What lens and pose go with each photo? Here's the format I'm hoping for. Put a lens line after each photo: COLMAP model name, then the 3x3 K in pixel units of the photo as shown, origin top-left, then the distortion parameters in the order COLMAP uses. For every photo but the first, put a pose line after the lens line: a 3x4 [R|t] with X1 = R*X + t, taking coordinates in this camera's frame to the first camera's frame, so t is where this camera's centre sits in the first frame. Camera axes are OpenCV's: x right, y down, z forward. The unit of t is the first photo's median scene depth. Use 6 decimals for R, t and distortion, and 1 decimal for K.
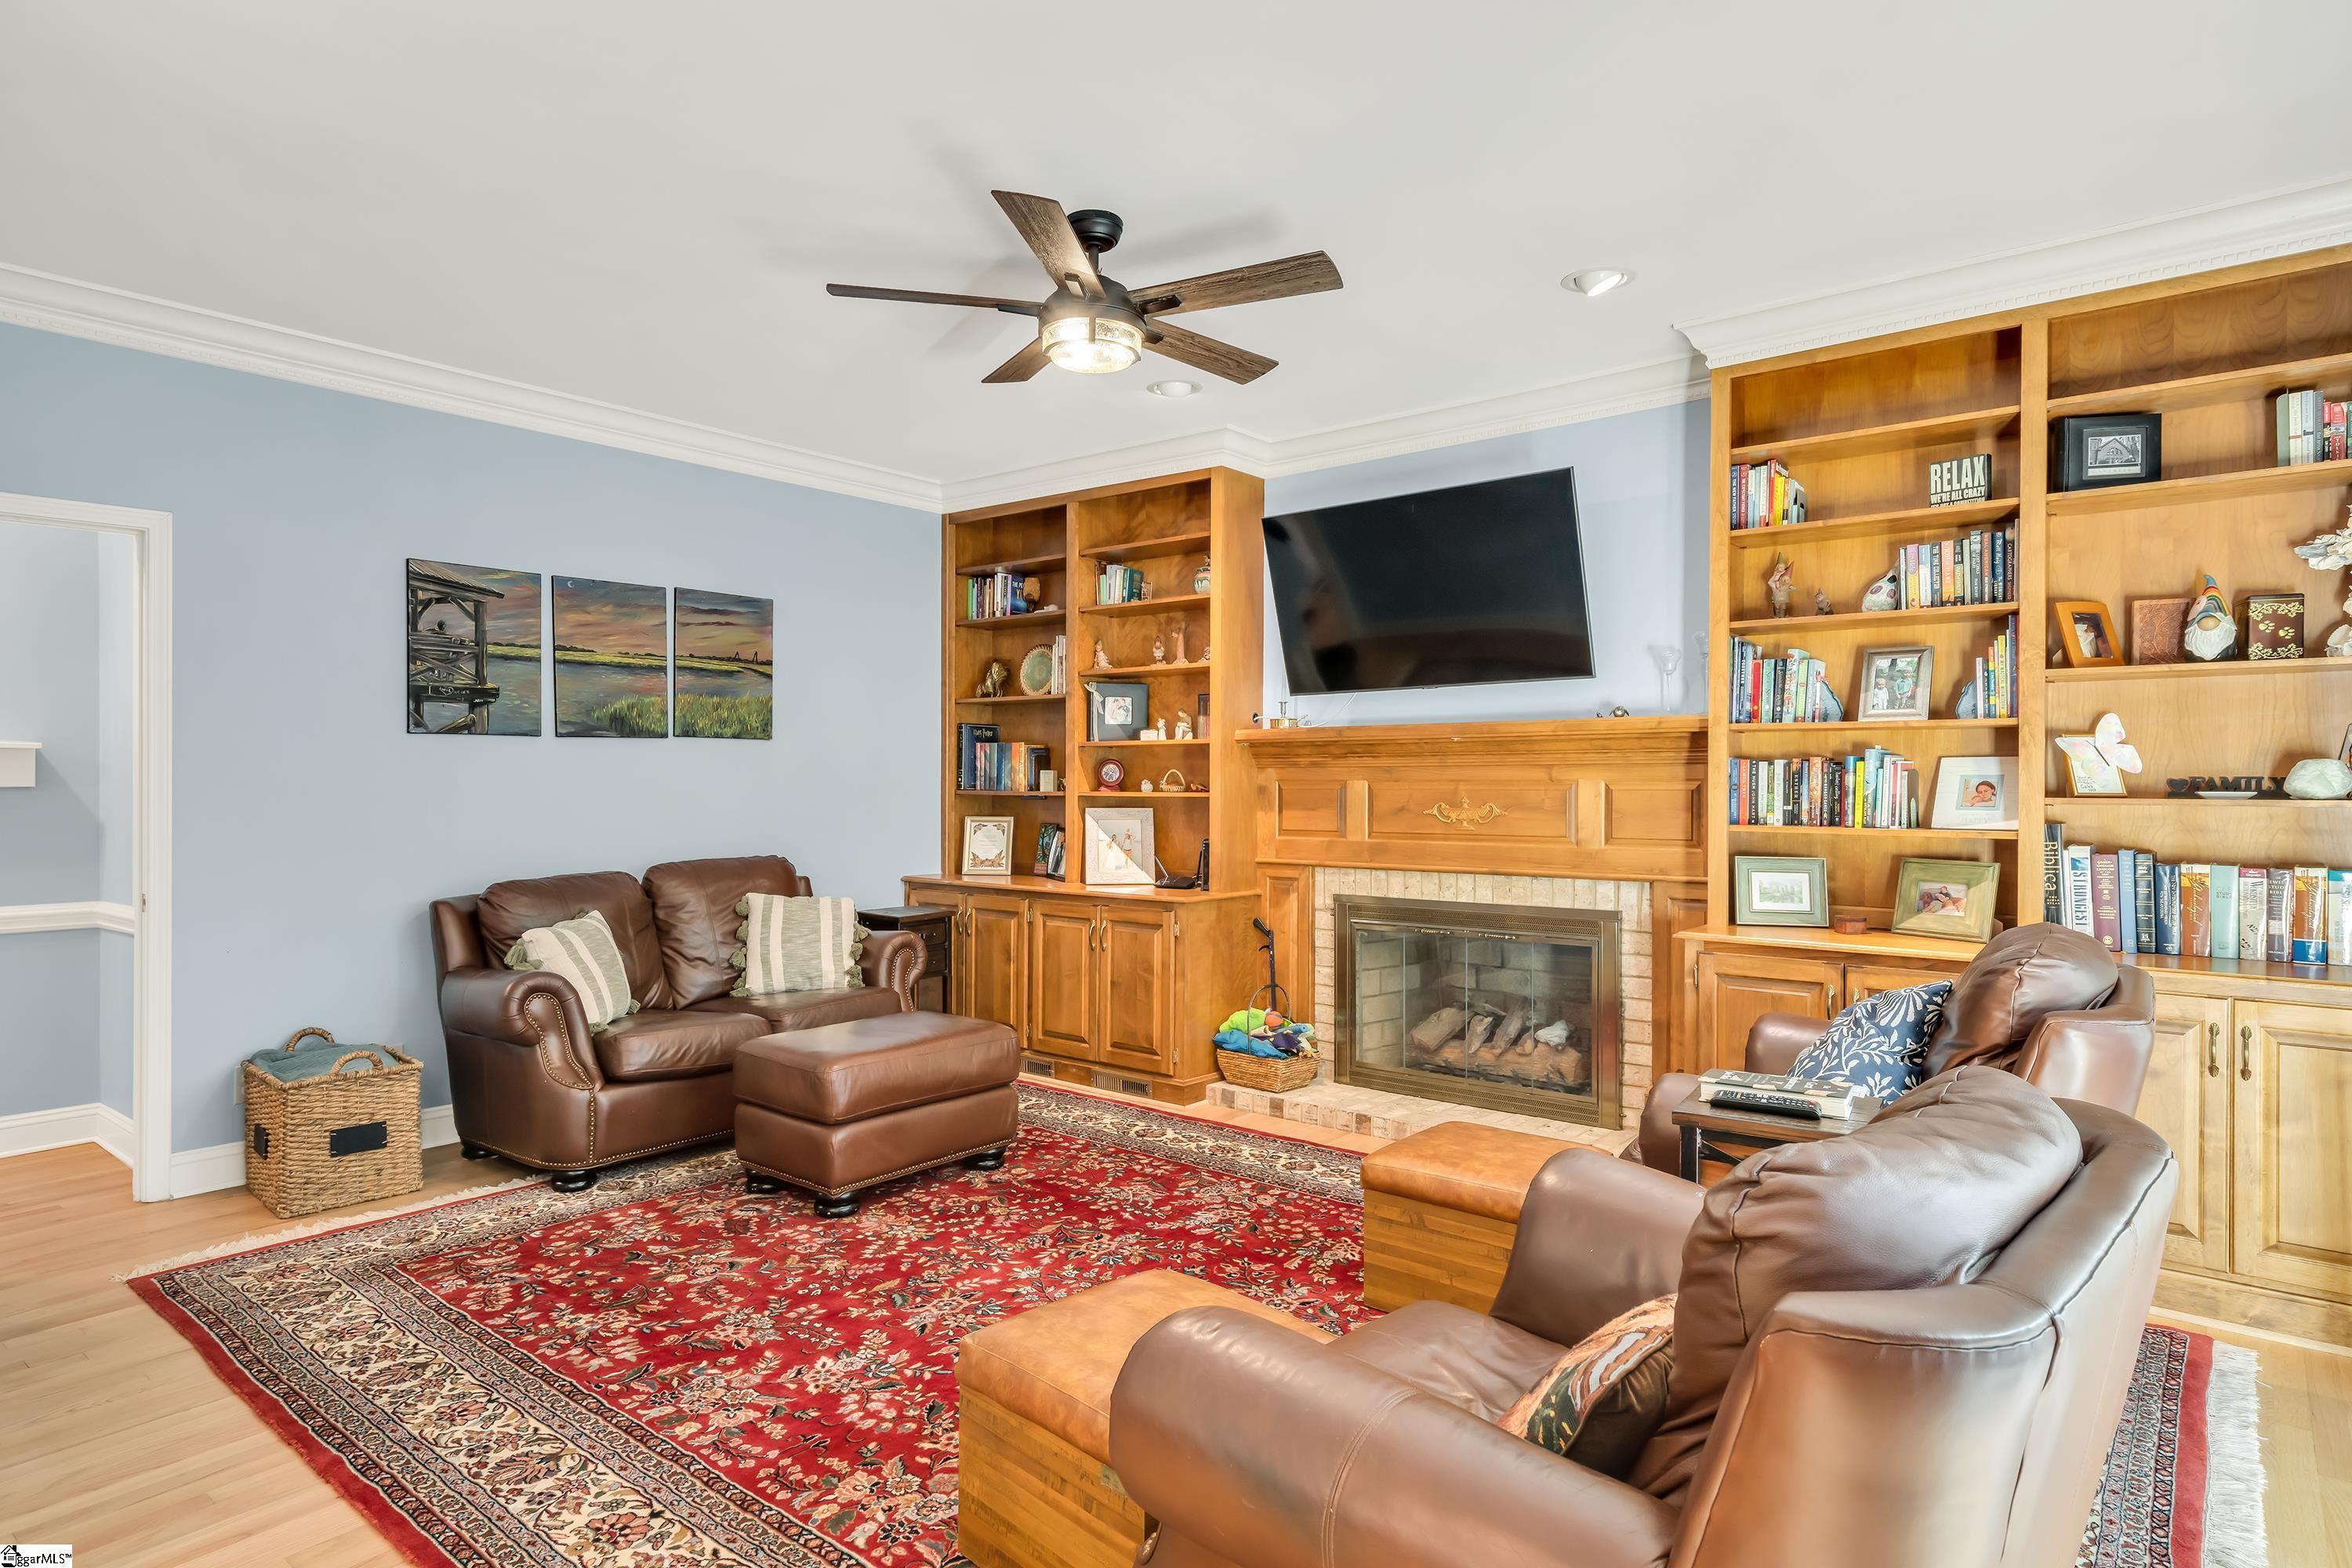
lens RADIAL K [[1278.4, 0, 1176.0], [0, 1278.4, 784.0], [0, 0, 1]] dist [-0.000096, 0.014178]
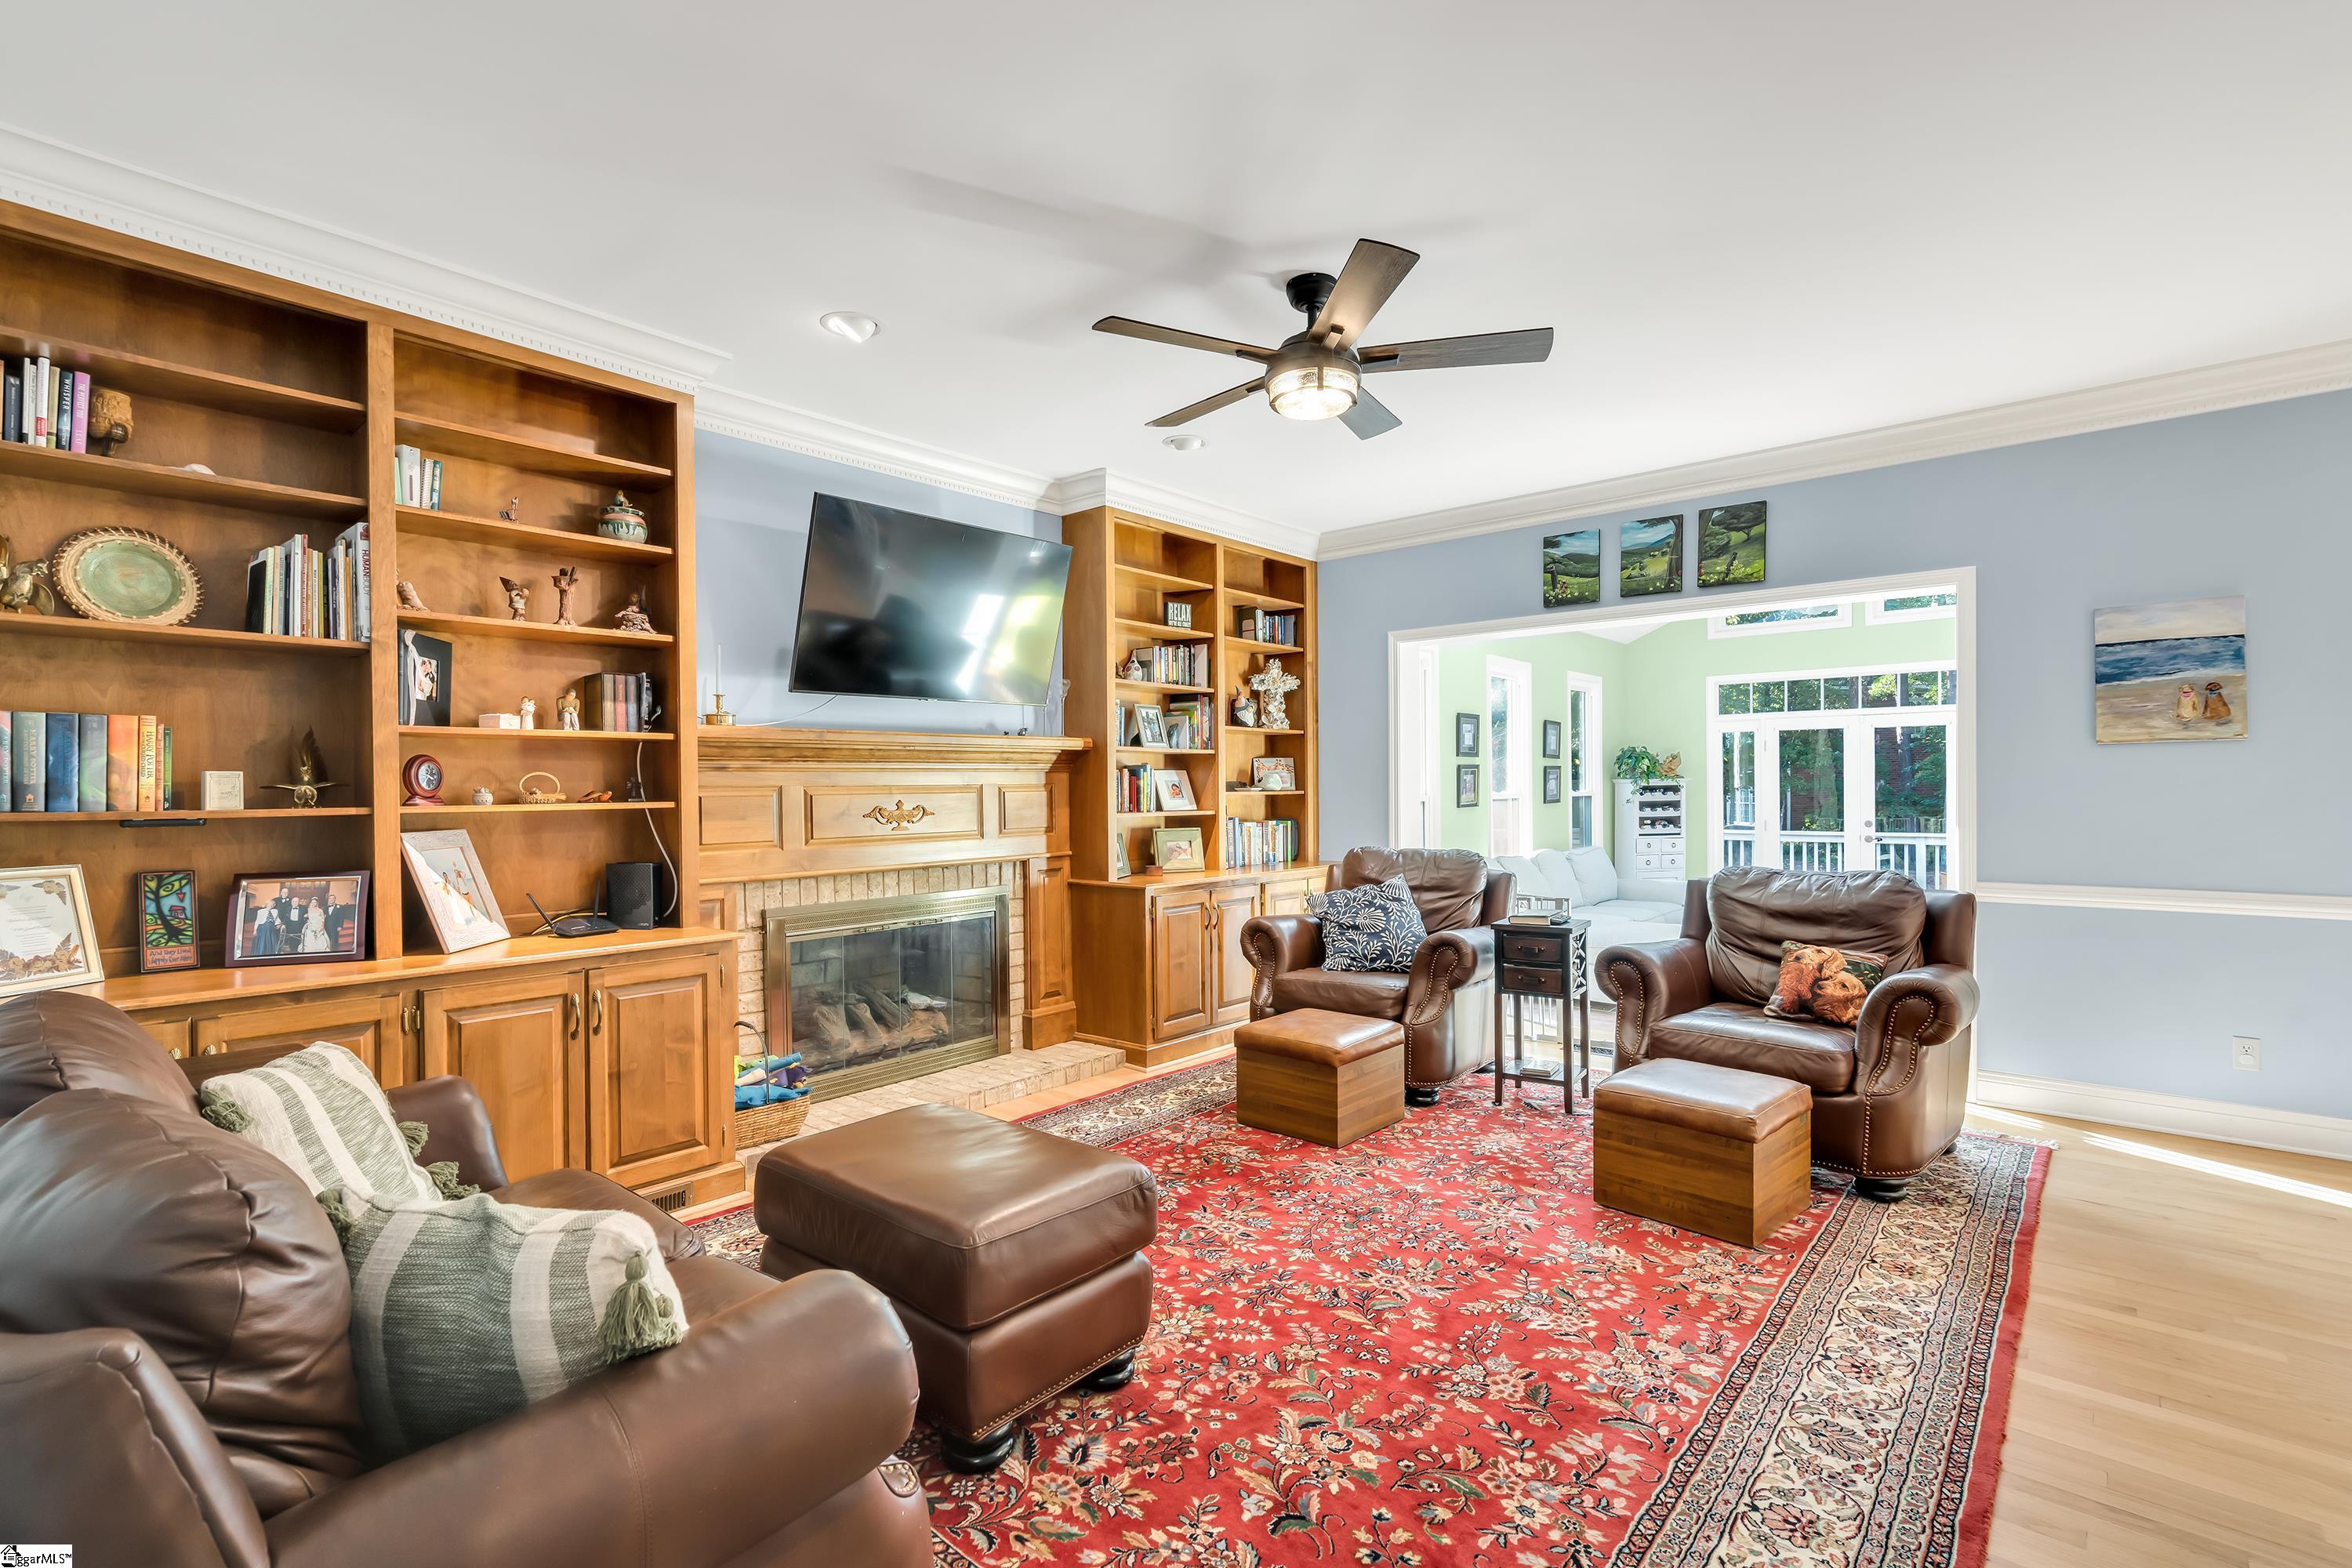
lens RADIAL K [[1064.8, 0, 1175.7], [0, 1064.8, 788.6], [0, 0, 1]] dist [-0.001569, 0.000175]
pose [[0.038180, -0.002649, 0.999267, -0.910161], [0.011386, 0.999933, 0.002215, 0.001443], [-0.999206, 0.011293, 0.038207, 0.984725]]
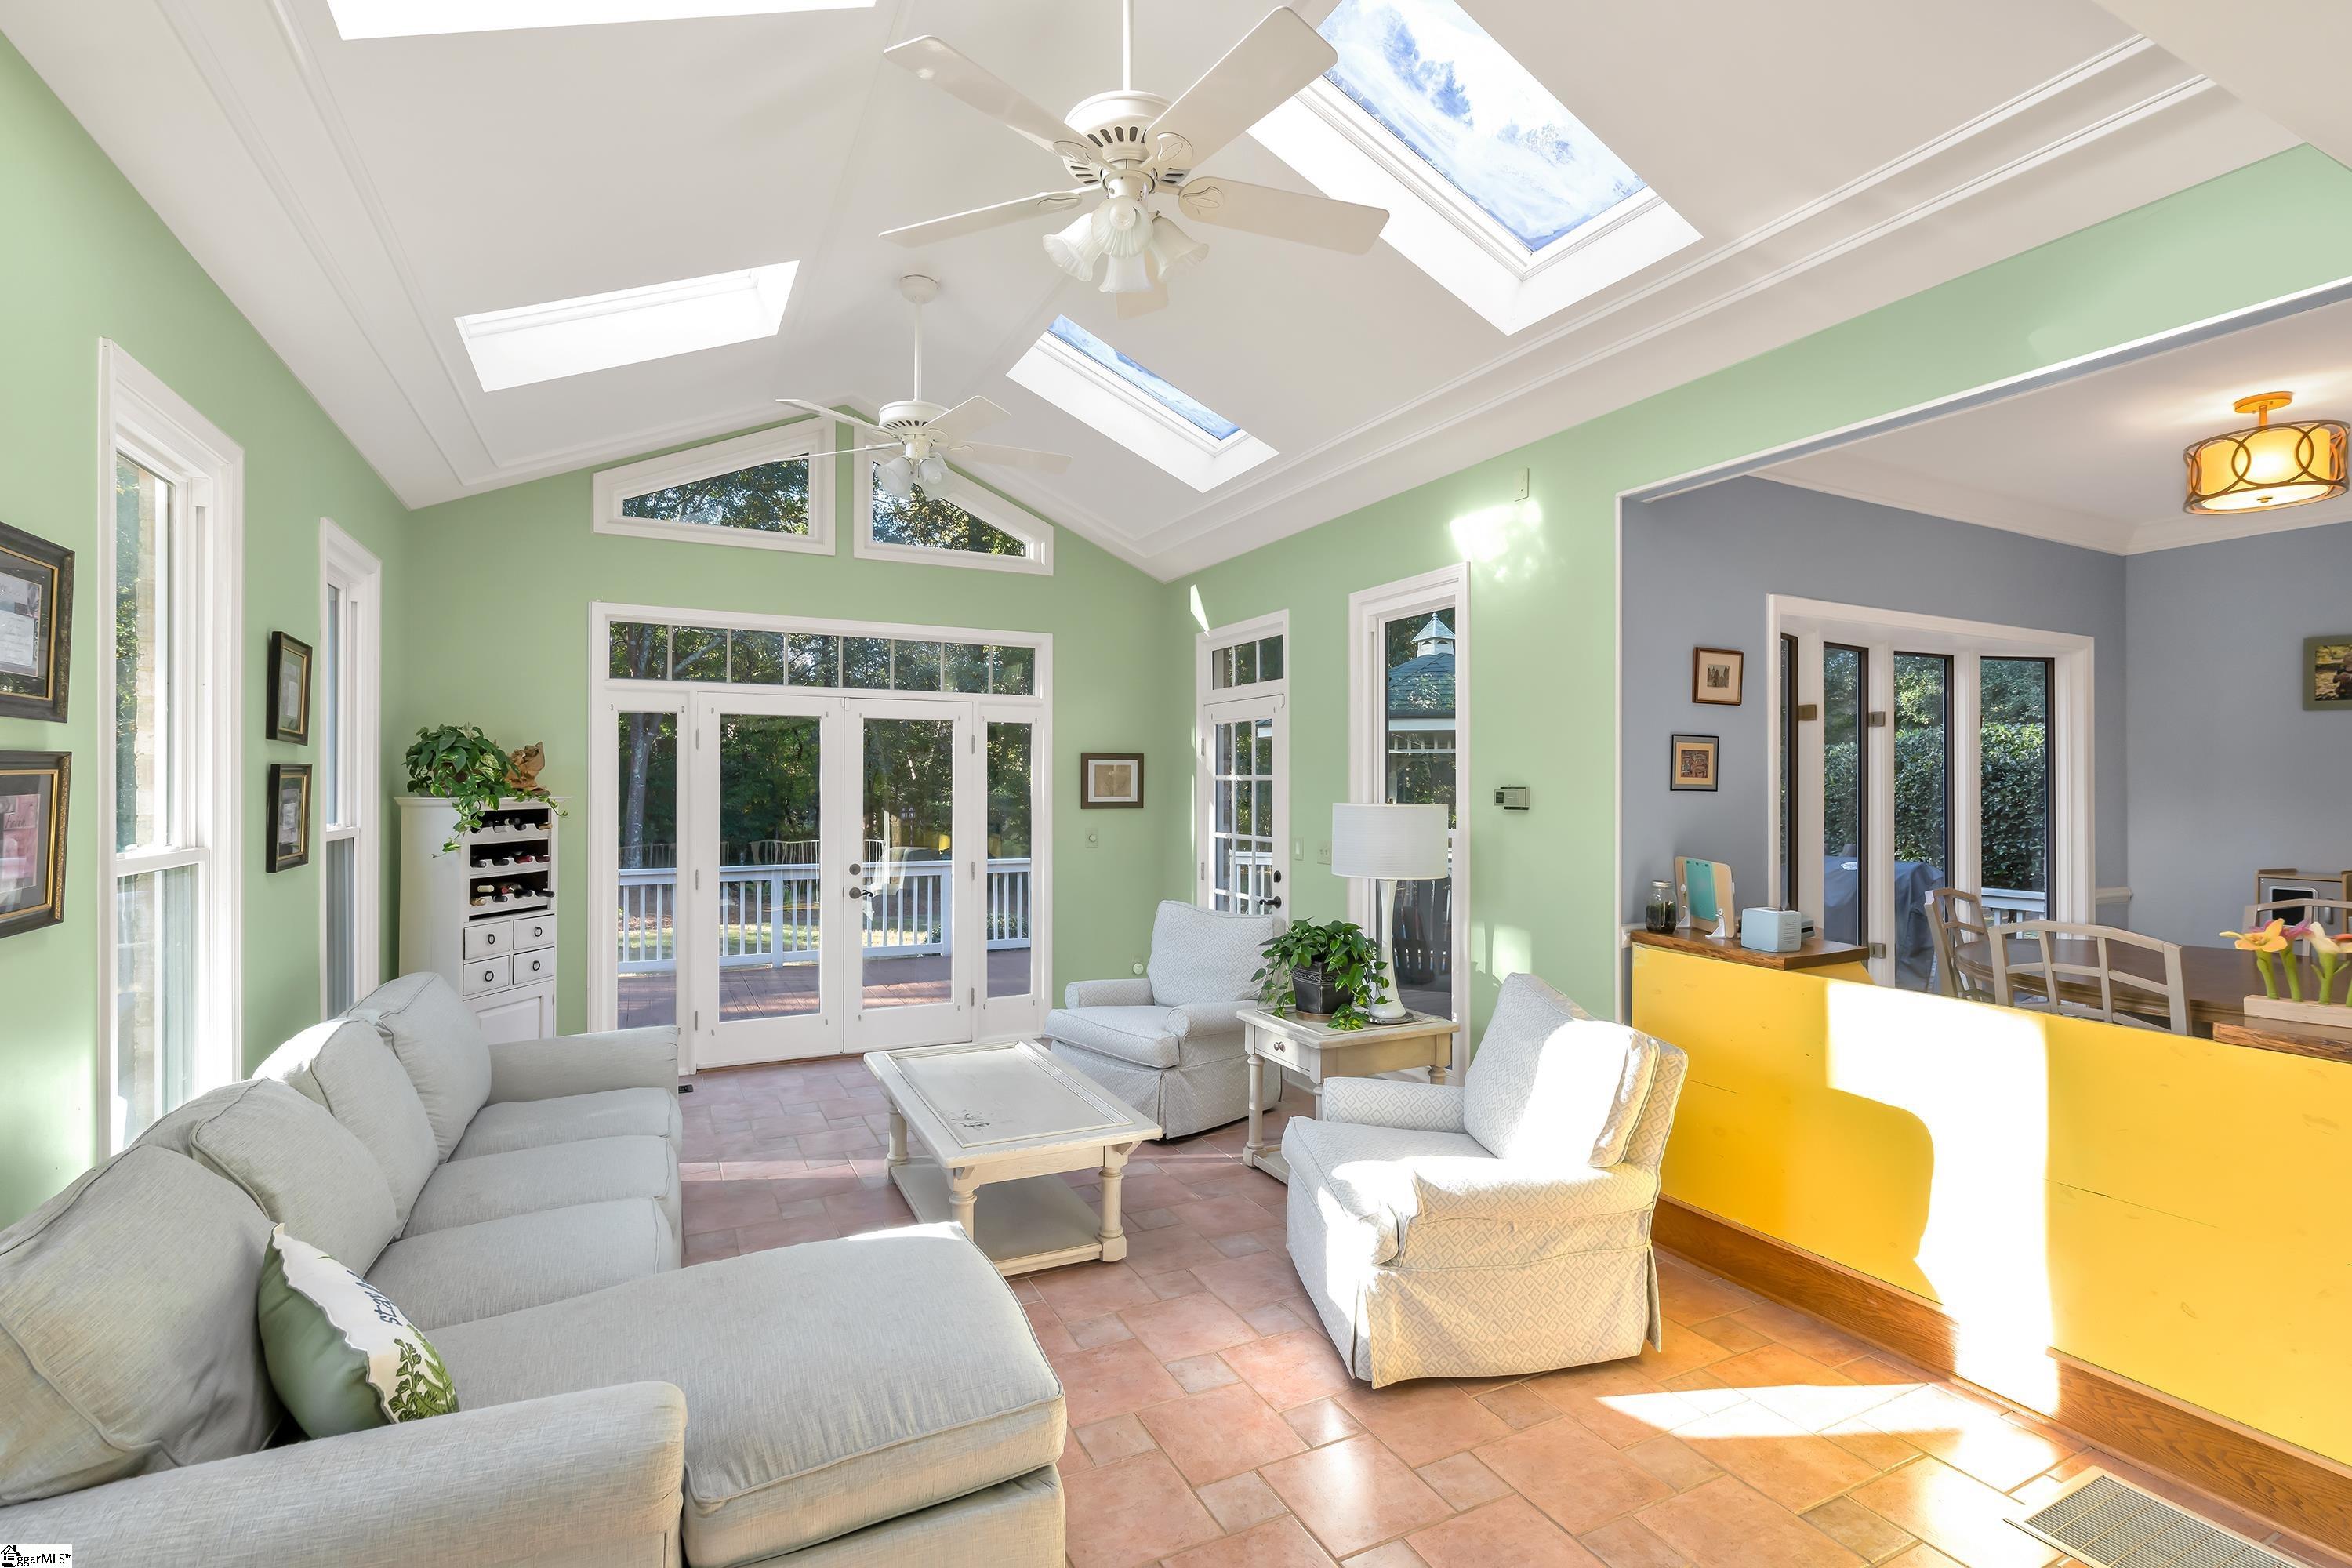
lens RADIAL K [[1064.8, 0, 1175.7], [0, 1064.8, 788.6], [0, 0, 1]] dist [-0.001569, 0.000175]
pose [[-0.912218, -0.004033, 0.409686, 0.665742], [-0.002558, 0.999988, 0.004149, -0.021985], [-0.409698, 0.002736, -0.912217, 0.691234]]
